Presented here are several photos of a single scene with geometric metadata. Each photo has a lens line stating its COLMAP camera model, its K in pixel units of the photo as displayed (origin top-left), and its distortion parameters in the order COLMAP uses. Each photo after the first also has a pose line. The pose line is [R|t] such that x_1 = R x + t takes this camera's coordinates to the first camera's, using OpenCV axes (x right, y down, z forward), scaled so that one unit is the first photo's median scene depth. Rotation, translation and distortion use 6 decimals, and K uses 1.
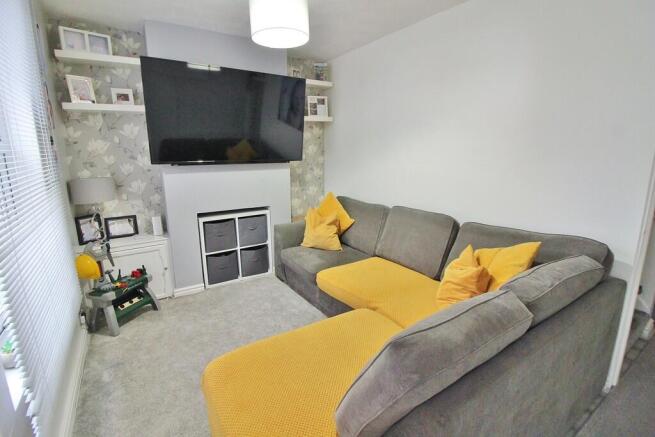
lens RADIAL K [[310.1, 0, 332.9], [0, 310.1, 215.8], [0, 0, 1]] dist [-0.000777, -0.002338]
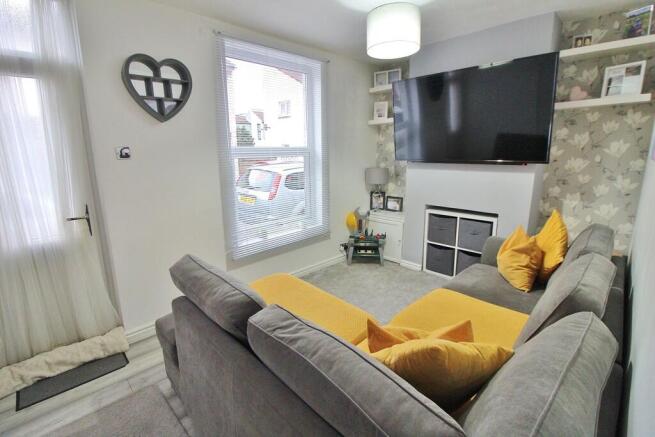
lens RADIAL K [[310.1, 0, 330.7], [0, 310.1, 219.9], [0, 0, 1]] dist [-0.000777, -0.002338]
pose [[0.195282, 0.219275, -0.955920, 0.574670], [-0.199190, 0.963239, 0.180262, -0.084846], [0.960306, 0.155208, 0.231780, 0.374963]]
